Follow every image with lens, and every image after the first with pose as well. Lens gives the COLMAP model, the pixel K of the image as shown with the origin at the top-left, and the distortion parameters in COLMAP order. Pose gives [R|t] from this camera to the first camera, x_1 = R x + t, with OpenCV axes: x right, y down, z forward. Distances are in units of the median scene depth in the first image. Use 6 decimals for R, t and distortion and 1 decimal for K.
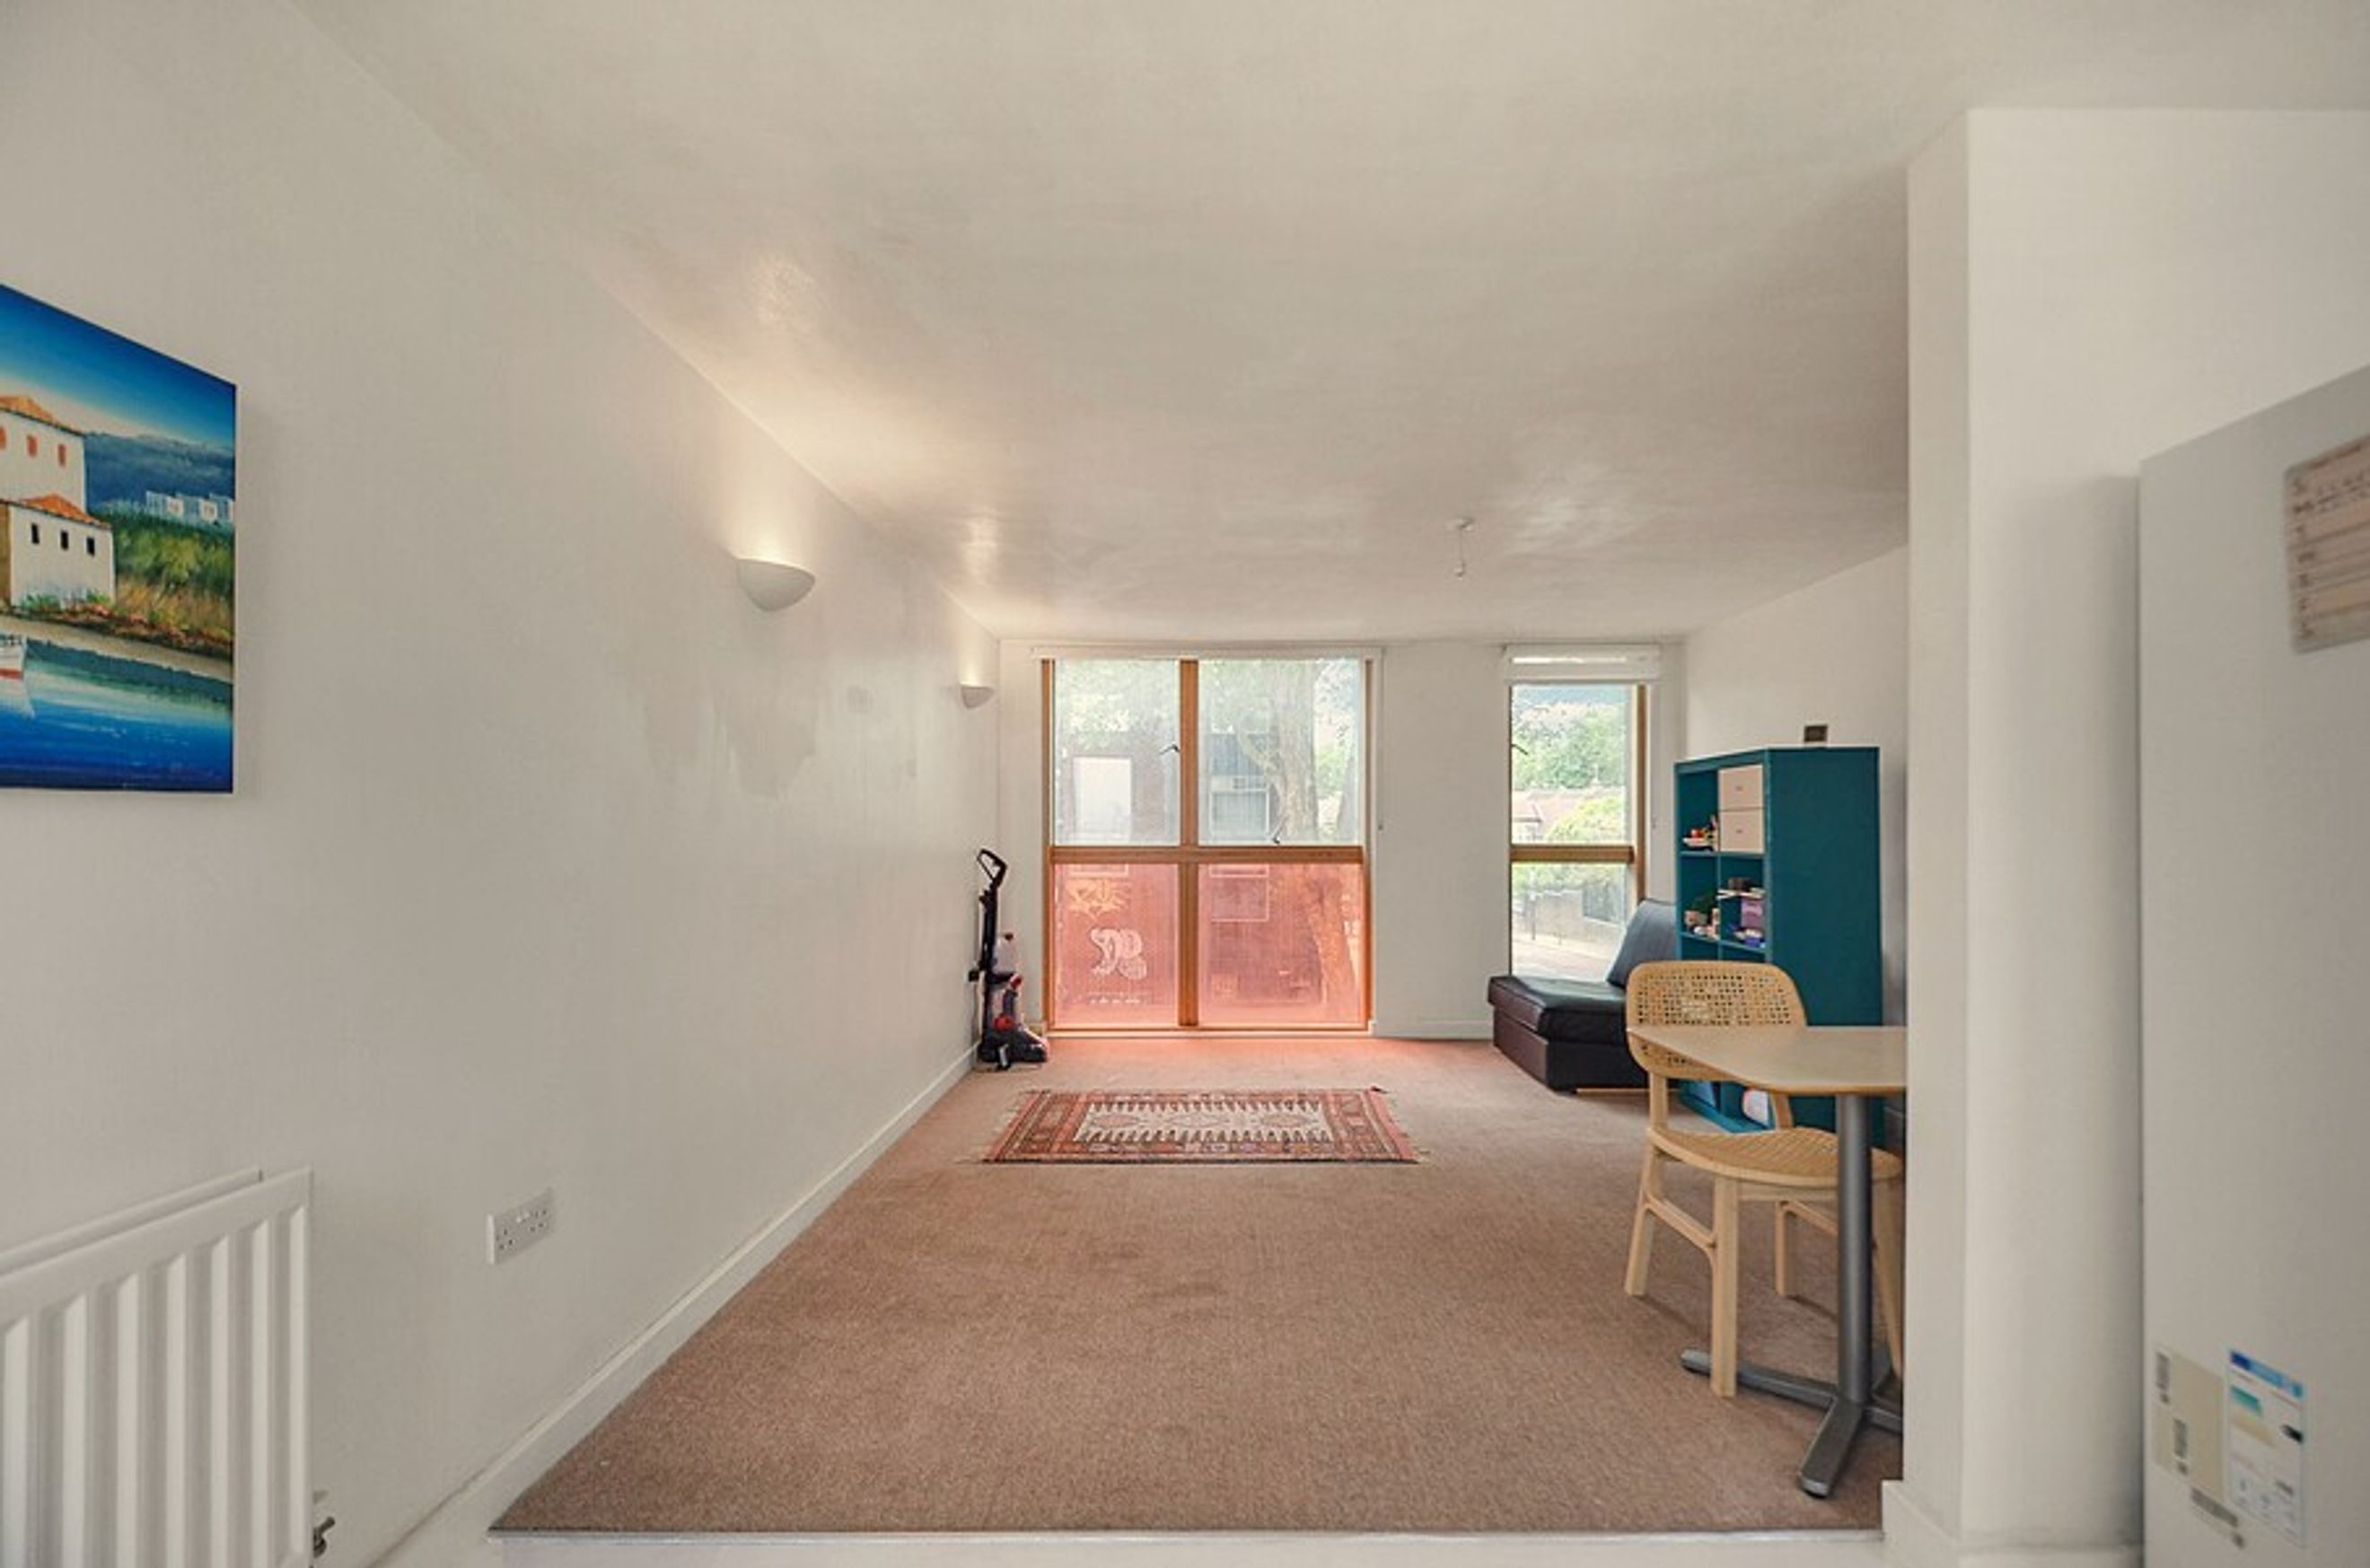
lens RADIAL K [[1029.3, 0, 1212.8], [0, 1029.3, 828.9], [0, 0, 1]] dist [0.002165, -0.004672]
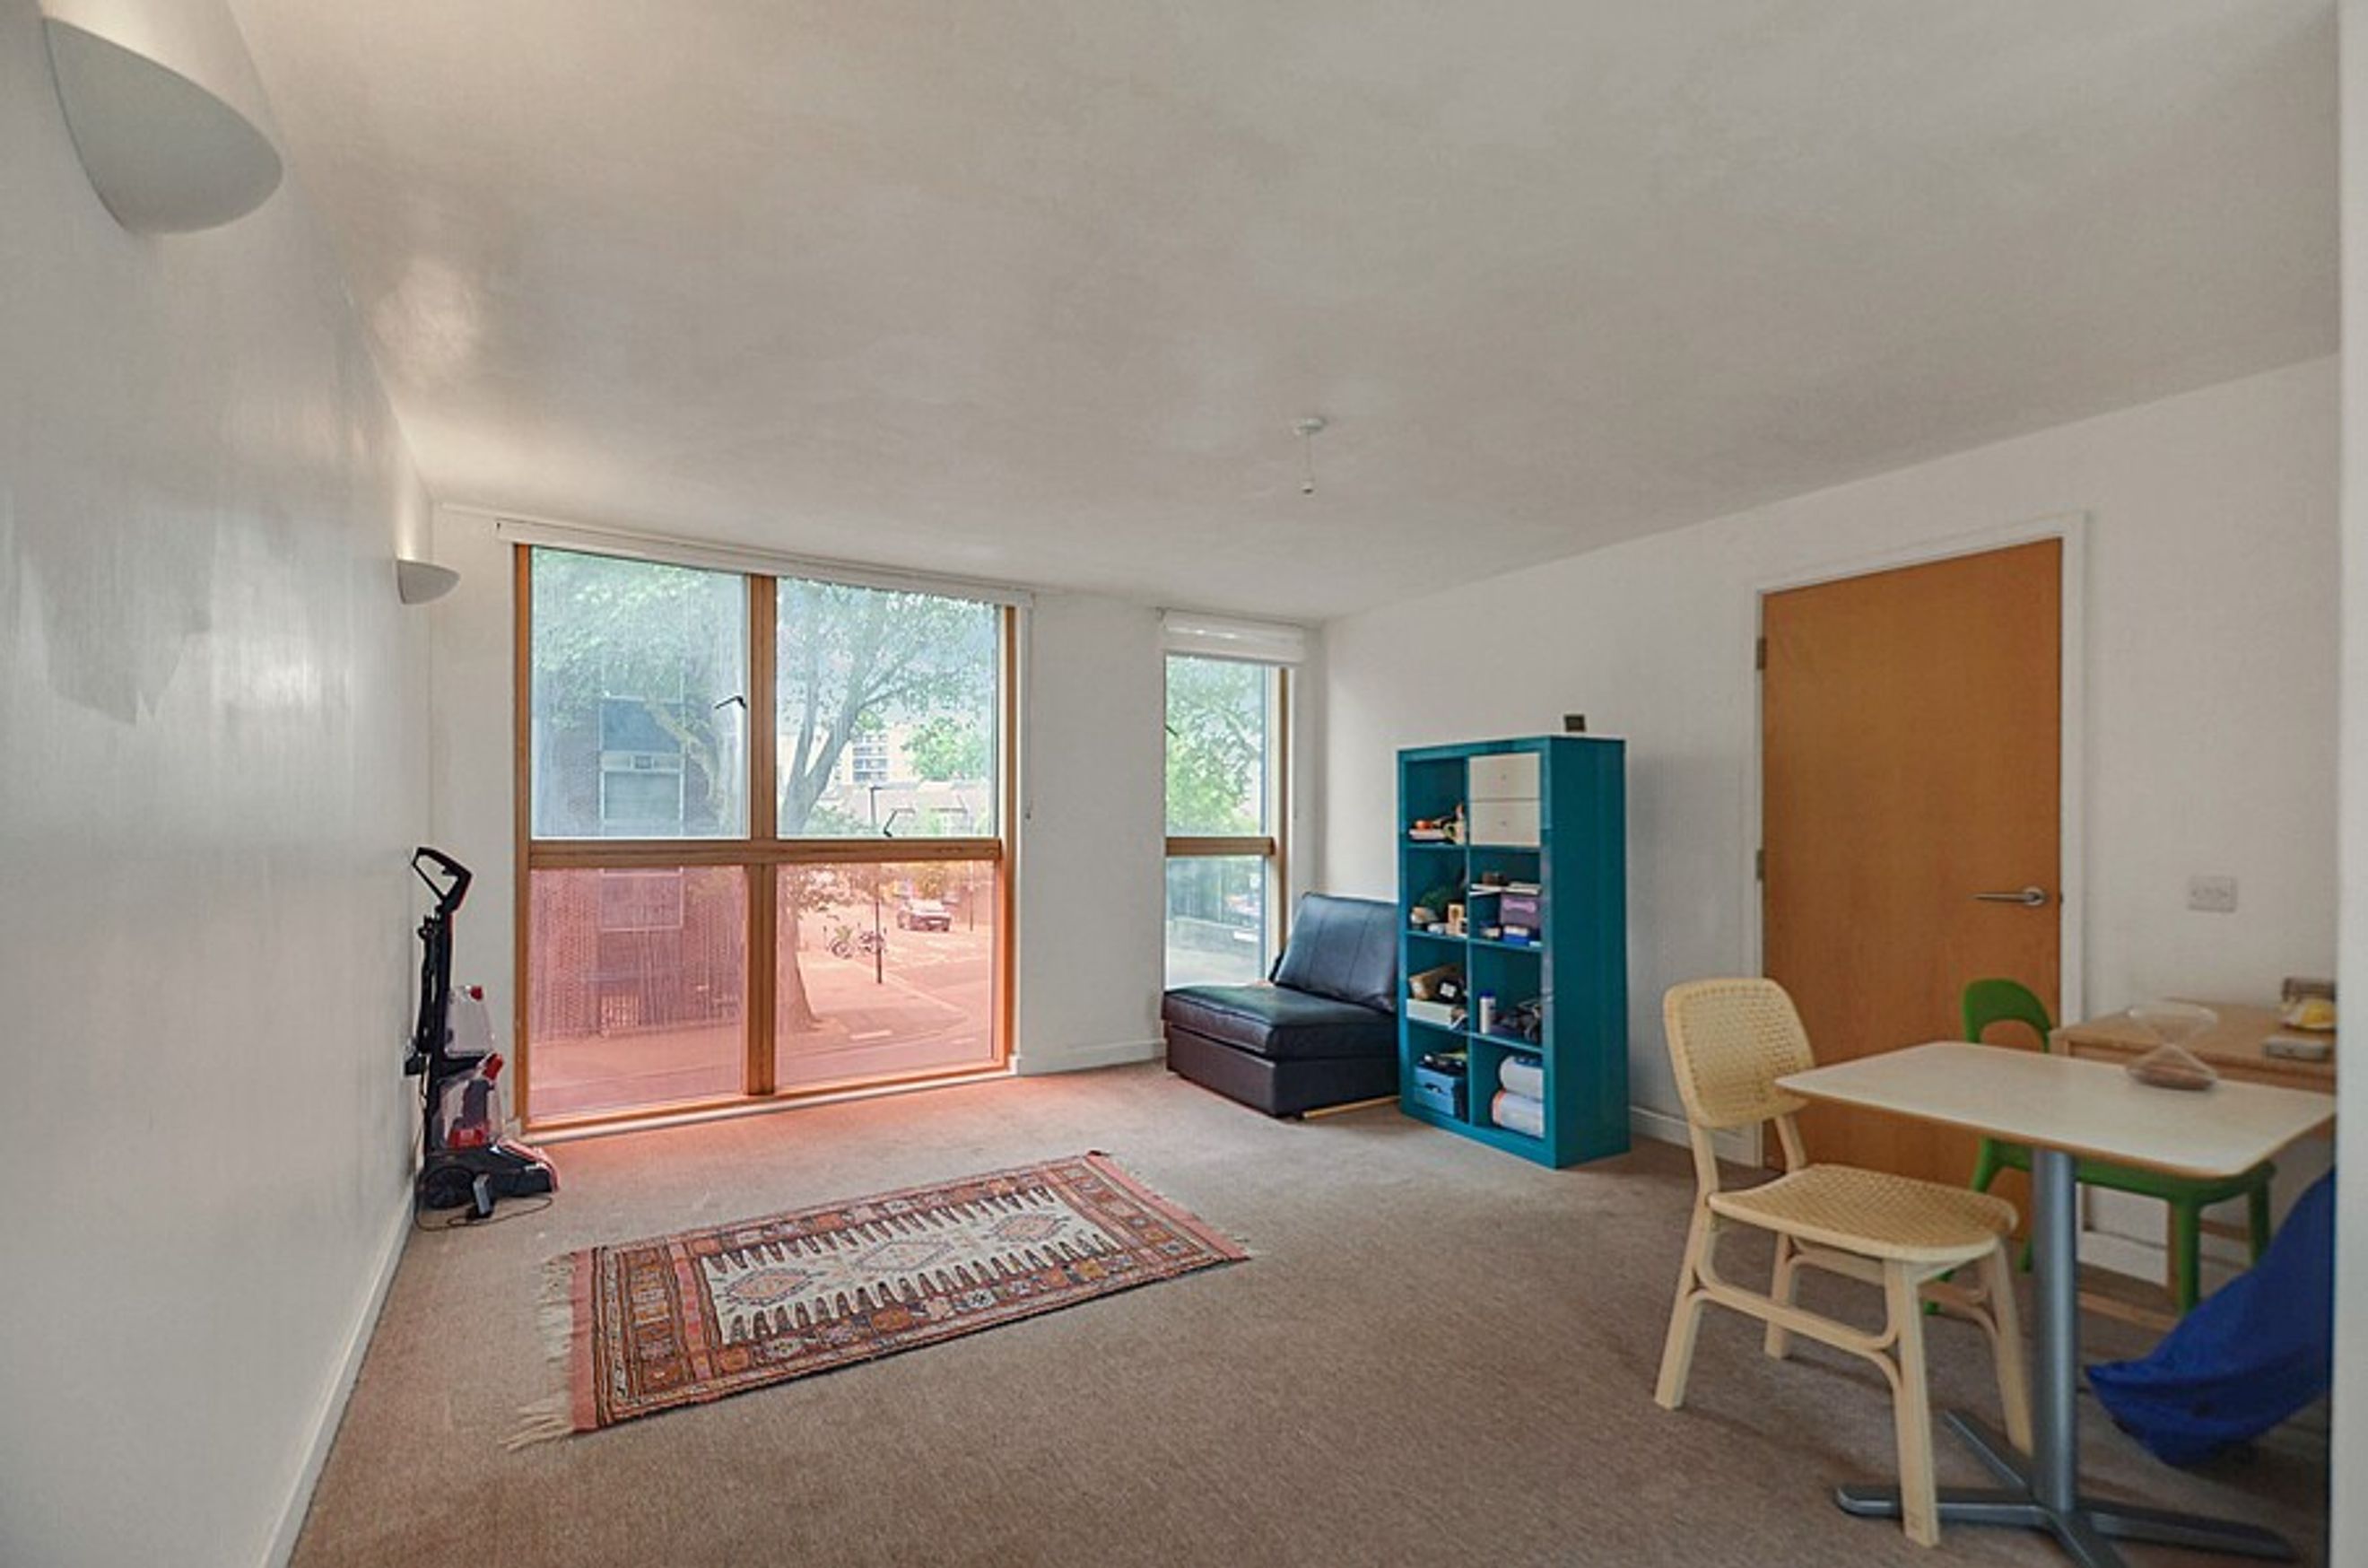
lens RADIAL K [[1048.0, 0, 1258.8], [0, 1048.0, 824.5], [0, 0, 1]] dist [0.034003, -0.036784]
pose [[0.844053, 0.002835, 0.536253, -0.192558], [-0.006427, 0.999968, 0.004829, 0.000292], [-0.536222, -0.007522, 0.844044, 0.310765]]
